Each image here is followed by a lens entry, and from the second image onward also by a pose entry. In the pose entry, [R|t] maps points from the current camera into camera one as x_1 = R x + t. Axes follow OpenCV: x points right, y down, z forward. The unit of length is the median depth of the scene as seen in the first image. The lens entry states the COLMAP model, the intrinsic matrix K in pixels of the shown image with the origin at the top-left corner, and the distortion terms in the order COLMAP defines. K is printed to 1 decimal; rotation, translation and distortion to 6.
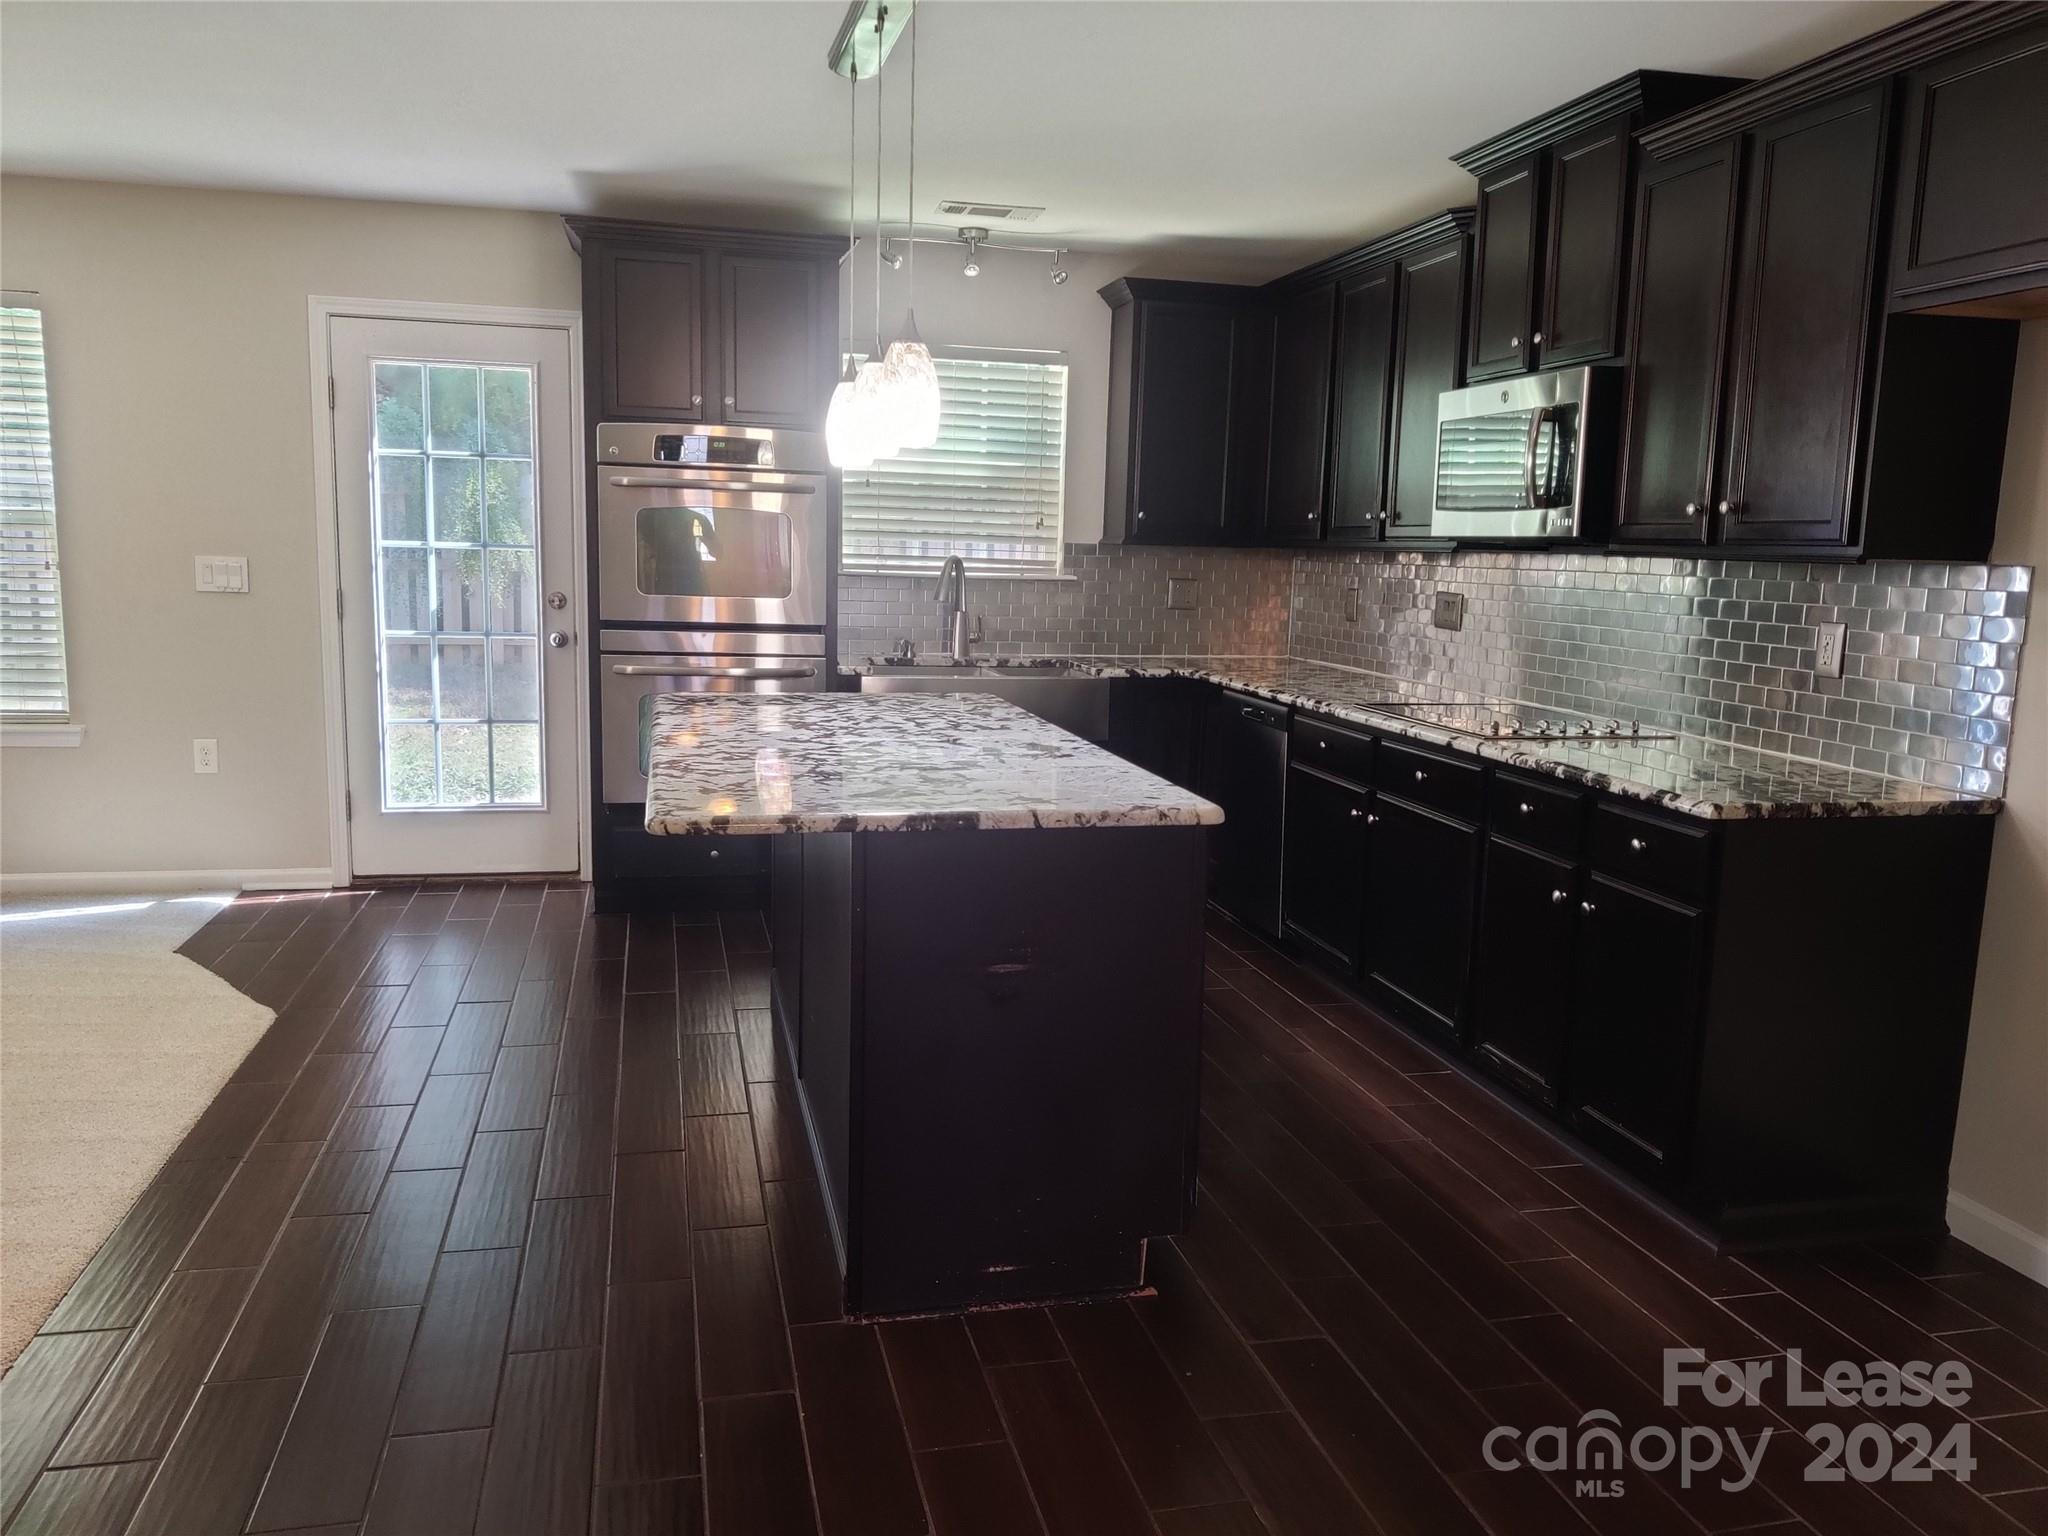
lens RADIAL K [[1562.1, 0, 1028.6], [0, 1562.1, 779.0], [0, 0, 1]] dist [0.024417, -0.015084]
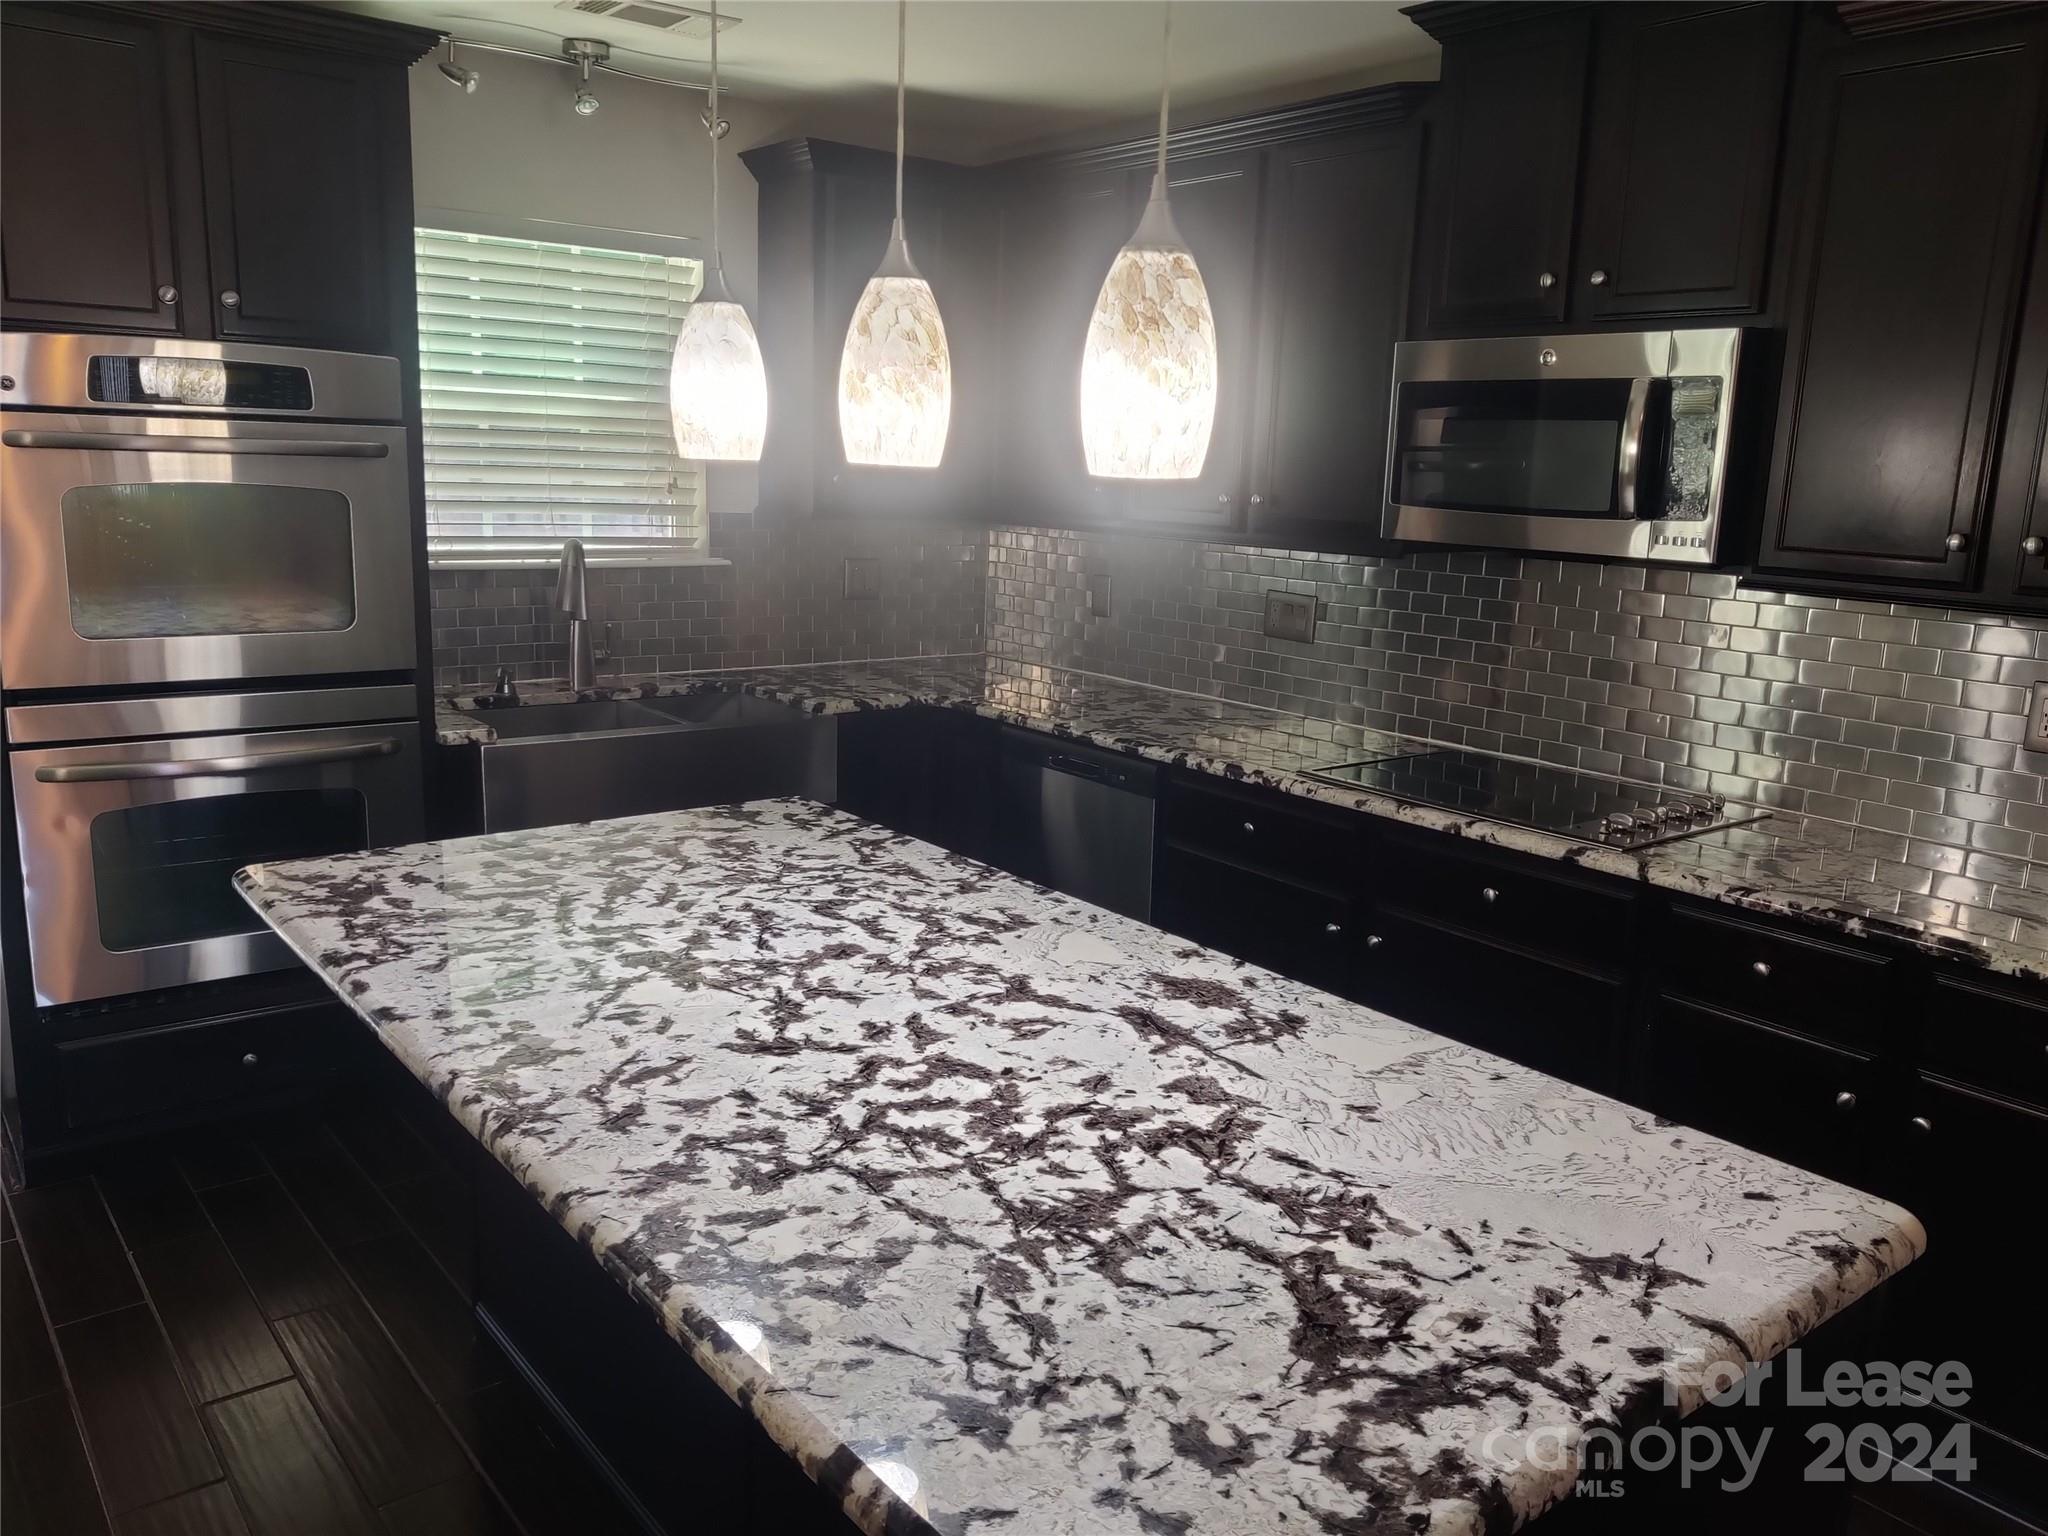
lens RADIAL K [[1562.1, 0, 1029.8], [0, 1562.1, 764.6], [0, 0, 1]] dist [0.024417, -0.015084]
pose [[0.904490, -0.081765, 0.418584, -0.166110], [0.056164, 0.995739, 0.073145, -0.088337], [-0.422781, -0.042650, 0.905228, 0.315167]]
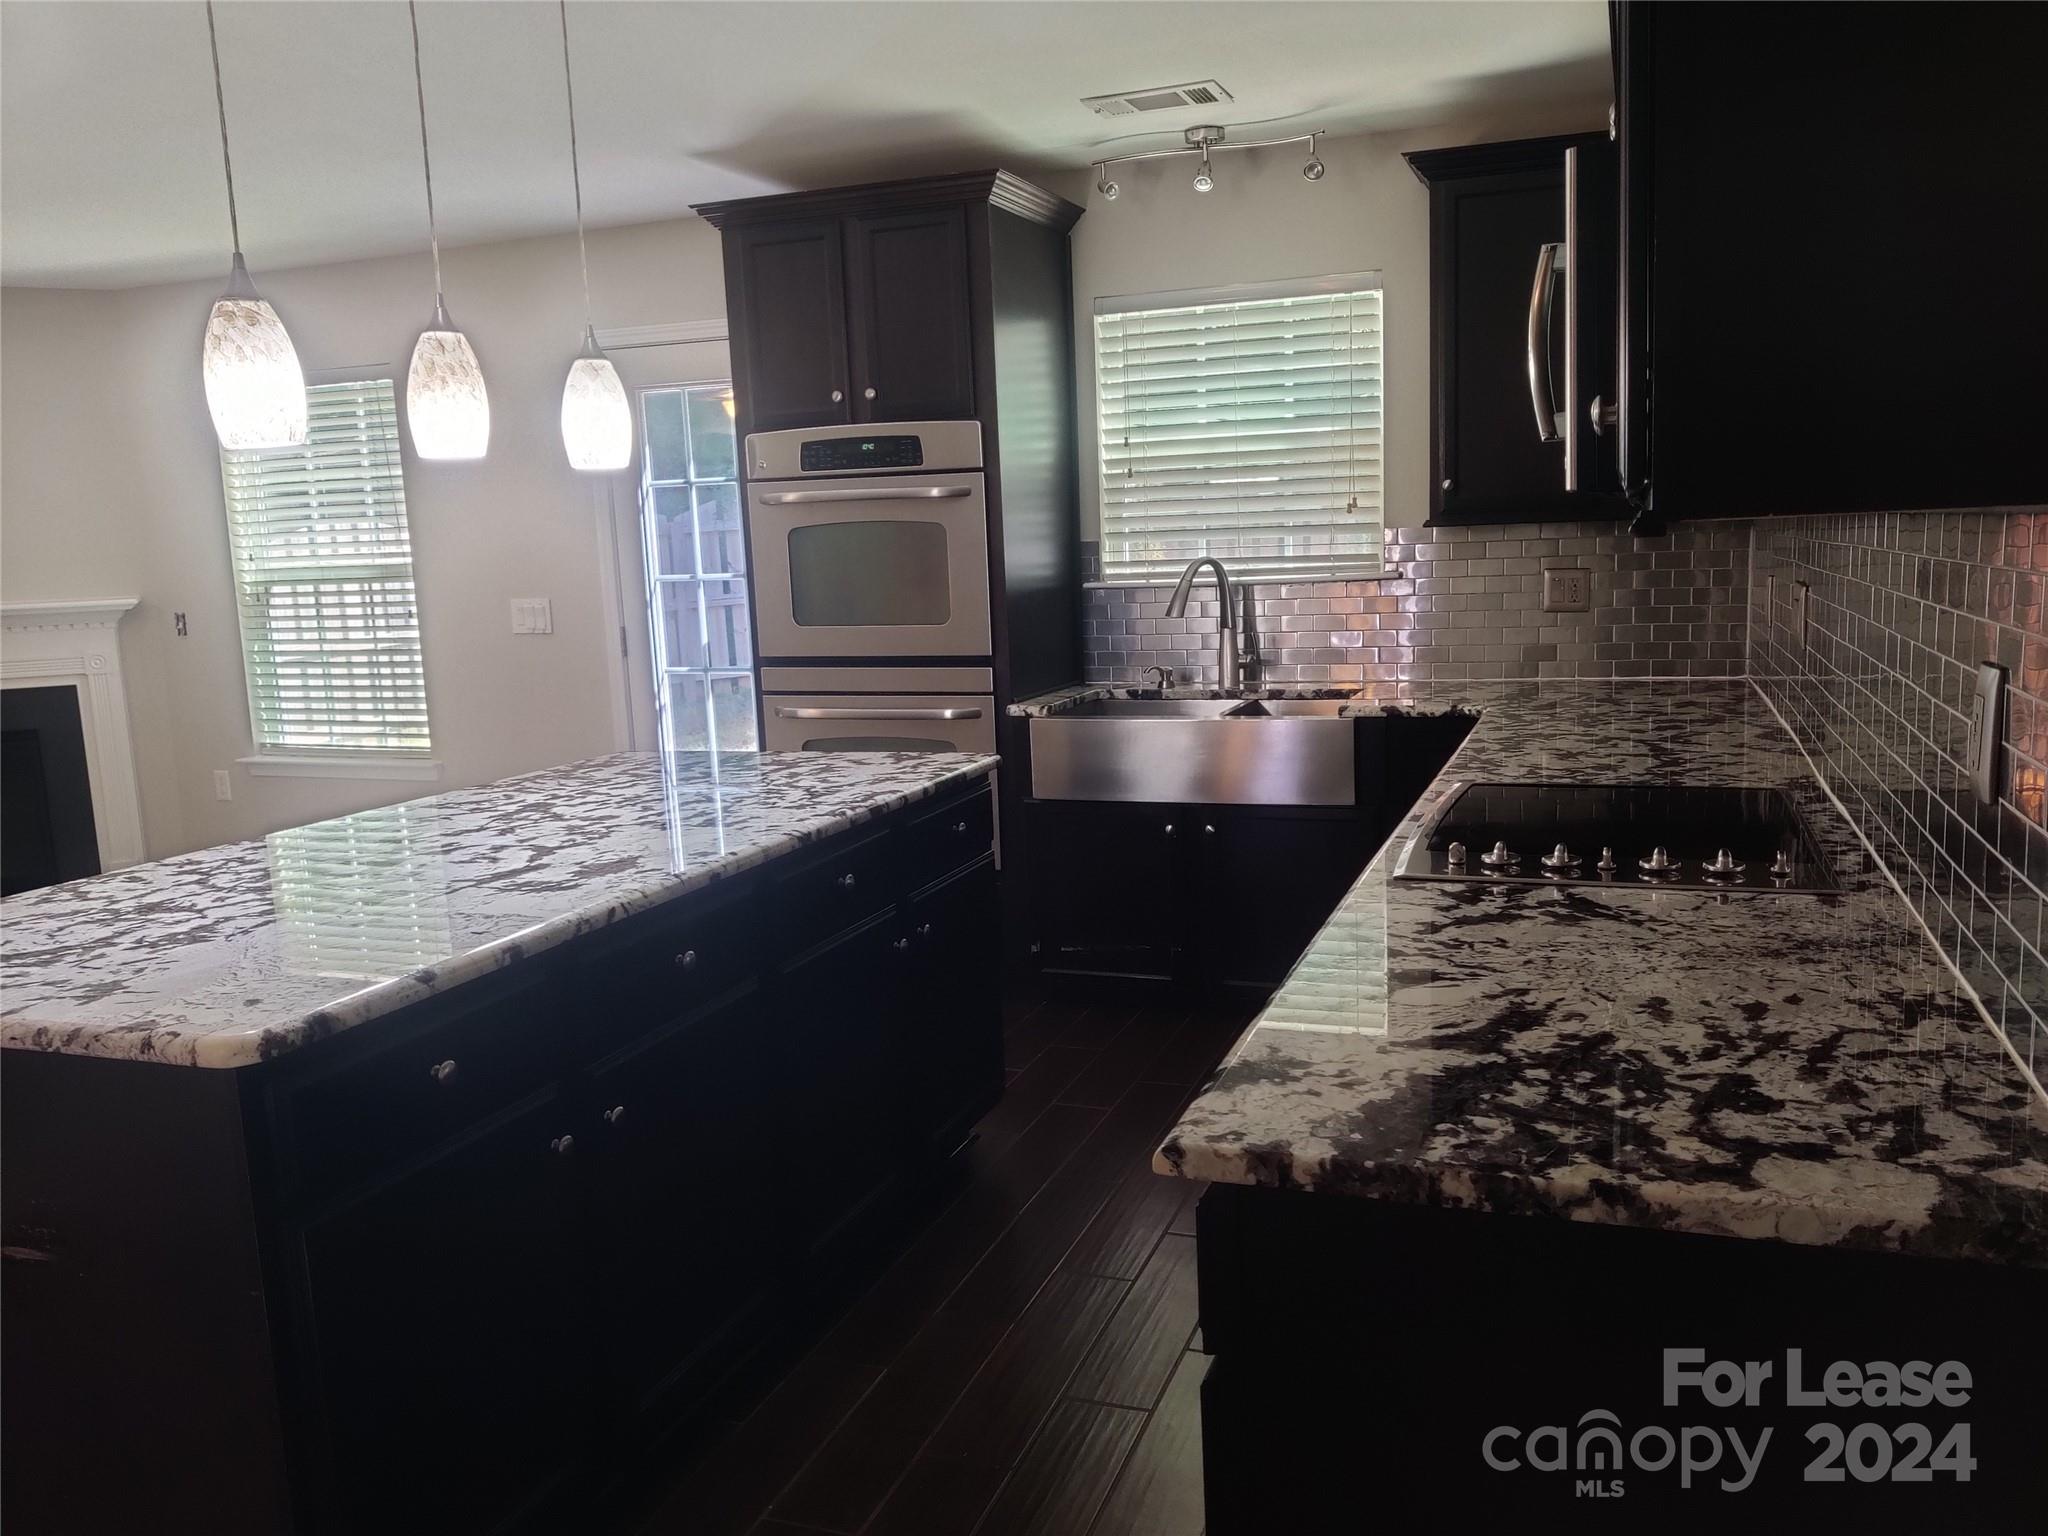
lens RADIAL K [[1562.1, 0, 1043.9], [0, 1562.1, 753.7], [0, 0, 1]] dist [0.024417, -0.015084]
pose [[0.830249, 0.016732, -0.557141, 0.330001], [-0.021720, 0.999761, -0.002341, -0.043935], [0.556969, 0.014044, 0.830414, 0.326831]]
